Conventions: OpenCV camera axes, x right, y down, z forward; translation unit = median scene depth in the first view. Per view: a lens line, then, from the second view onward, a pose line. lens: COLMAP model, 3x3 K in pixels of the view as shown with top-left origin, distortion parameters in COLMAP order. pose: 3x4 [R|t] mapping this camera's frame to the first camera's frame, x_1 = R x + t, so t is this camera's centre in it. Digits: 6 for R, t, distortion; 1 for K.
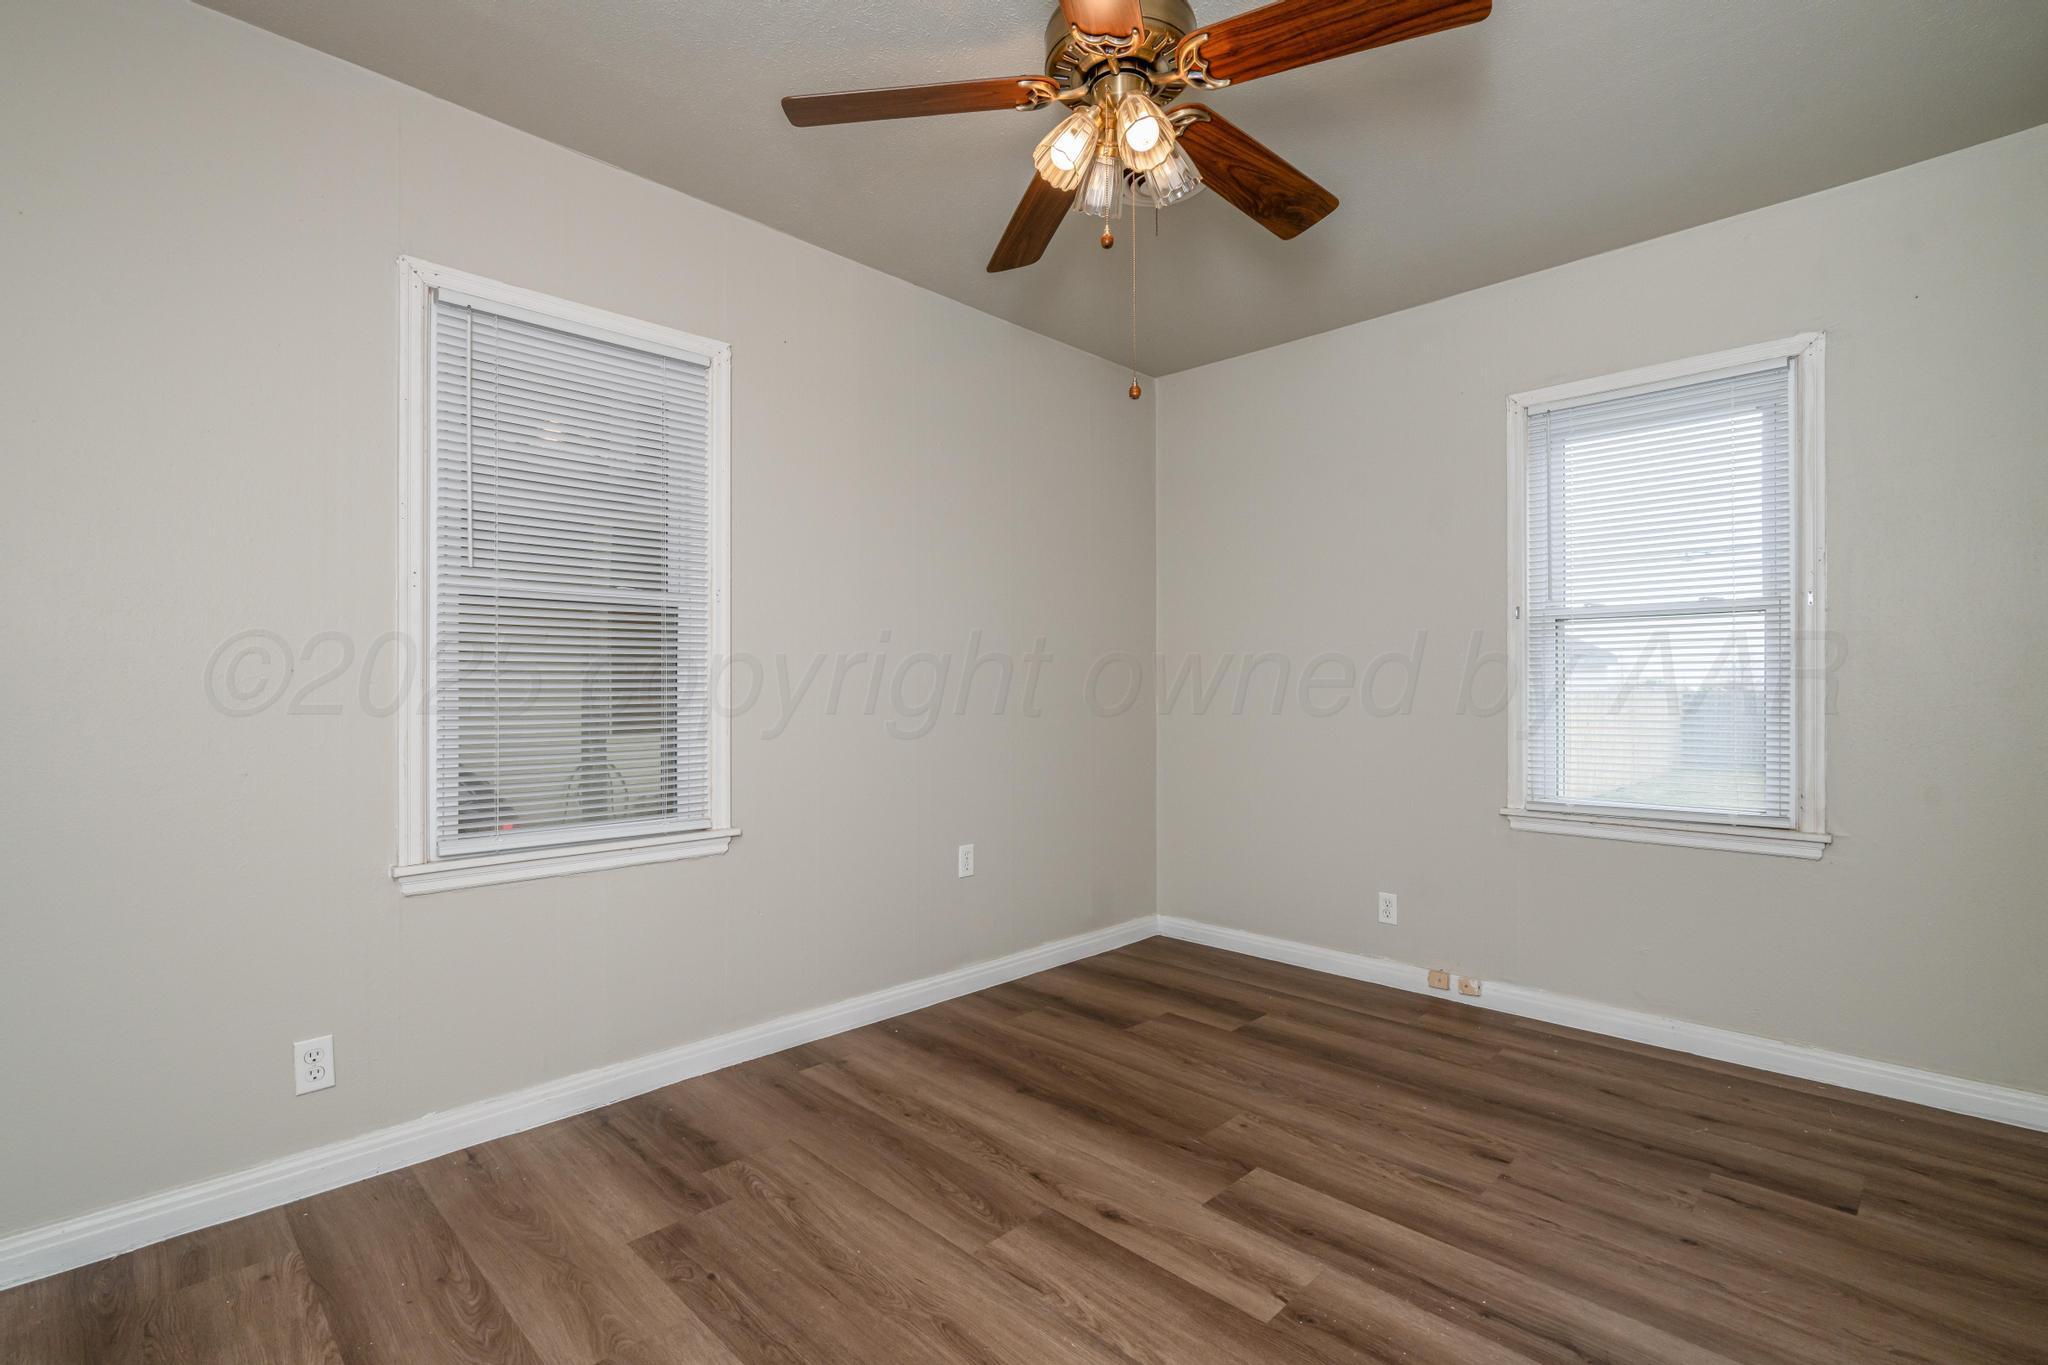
lens RADIAL K [[924.9, 0, 1032.7], [0, 924.9, 692.4], [0, 0, 1]] dist [-0.003634, 0.000754]
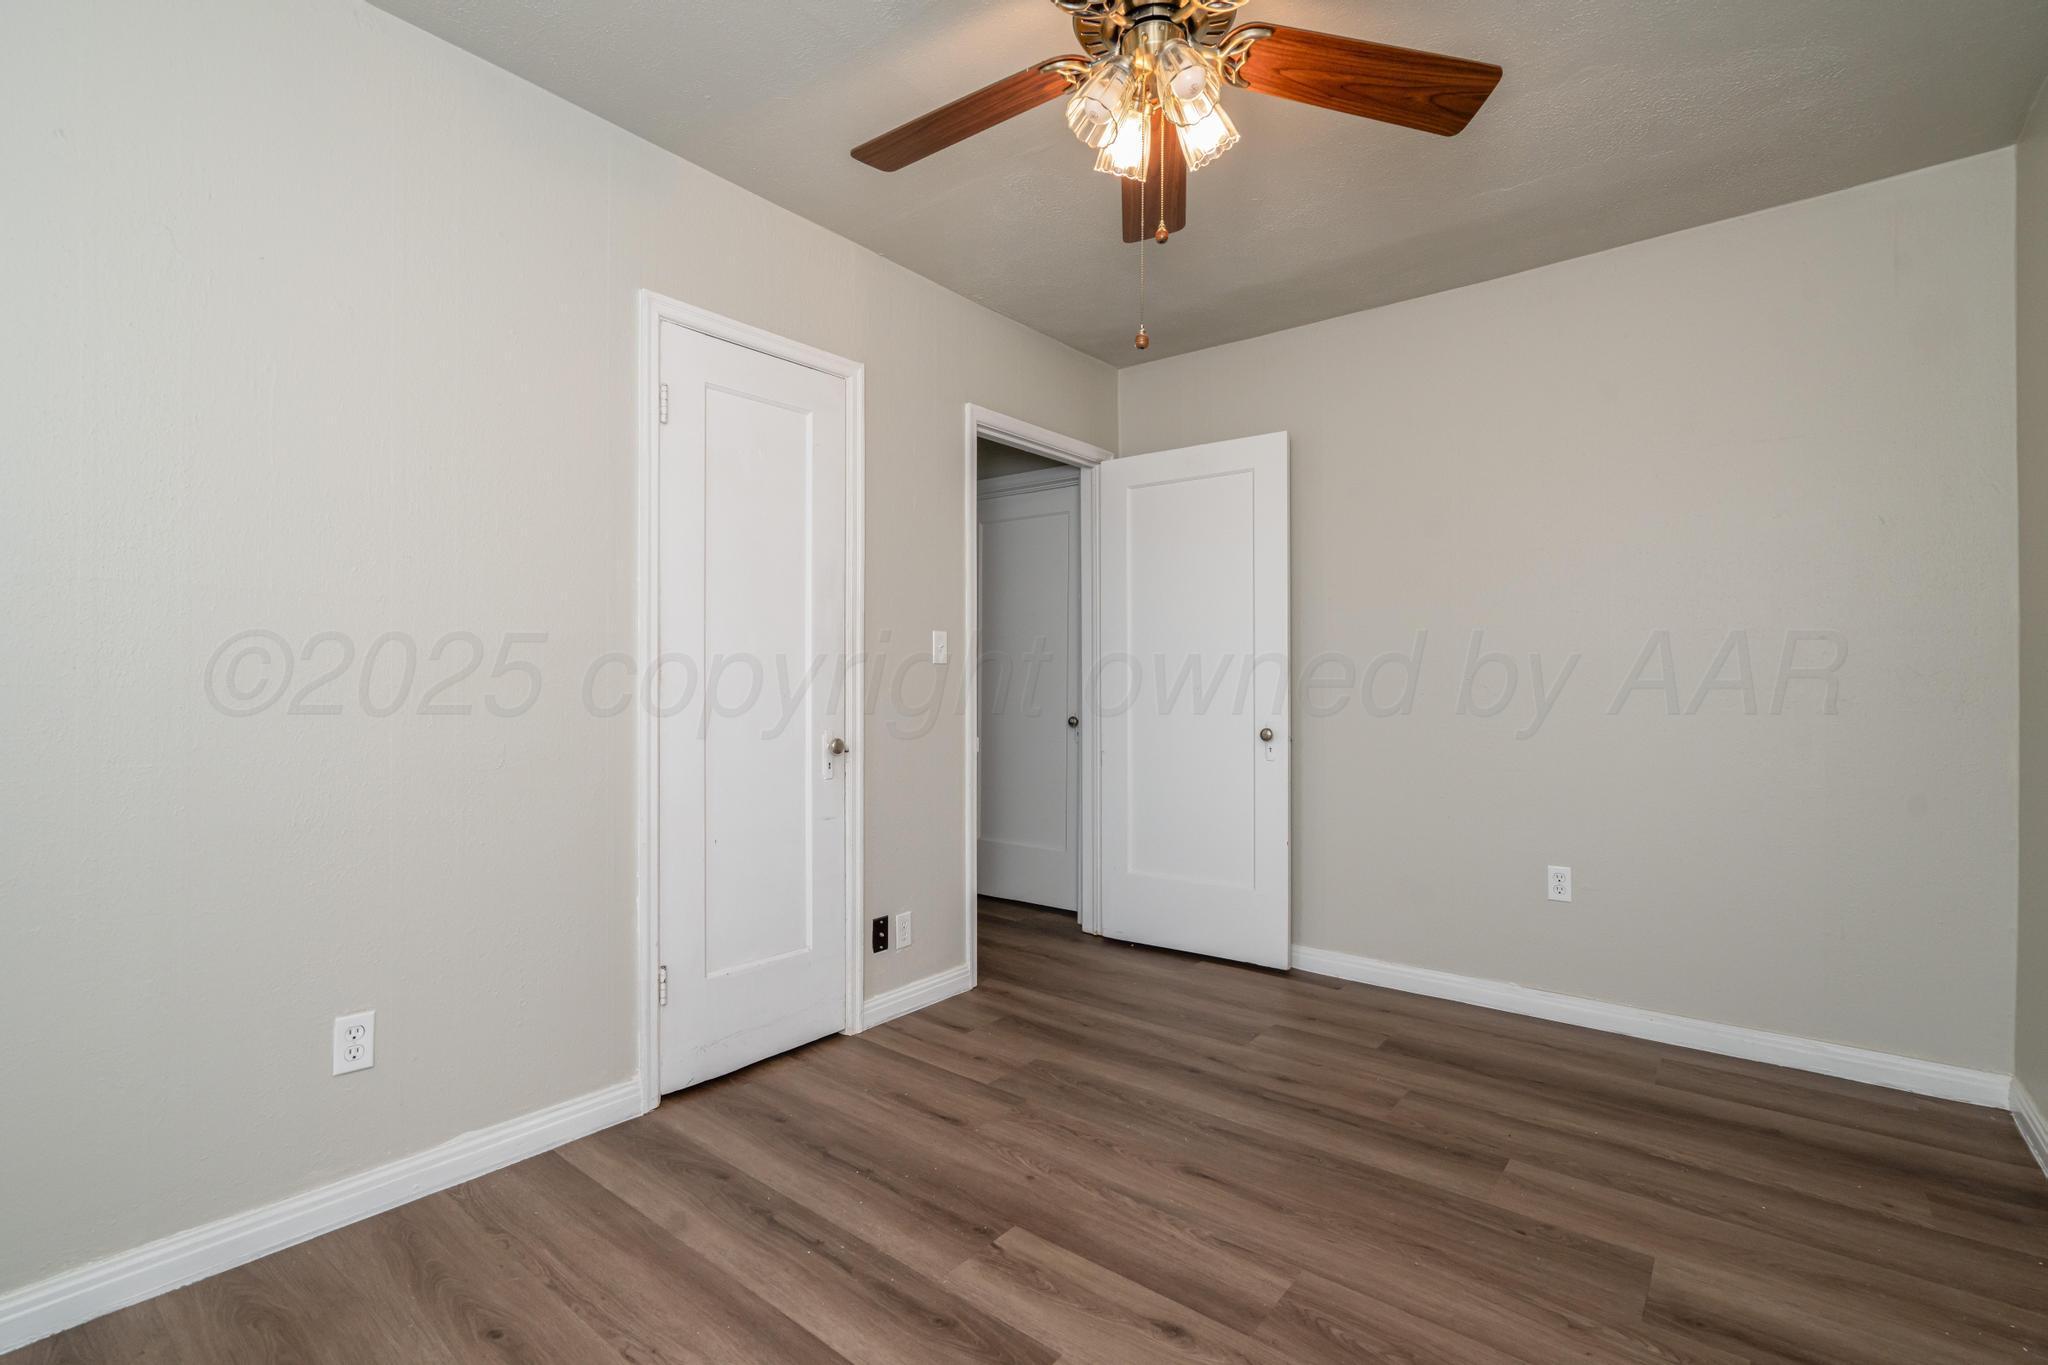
lens RADIAL K [[924.9, 0, 1037.7], [0, 924.9, 687.8], [0, 0, 1]] dist [-0.003634, 0.000754]
pose [[-0.994369, 0.000262, -0.105975, 0.321235], [-0.000812, 0.999949, 0.010088, -0.008545], [0.105972, 0.010118, -0.994318, 1.988587]]
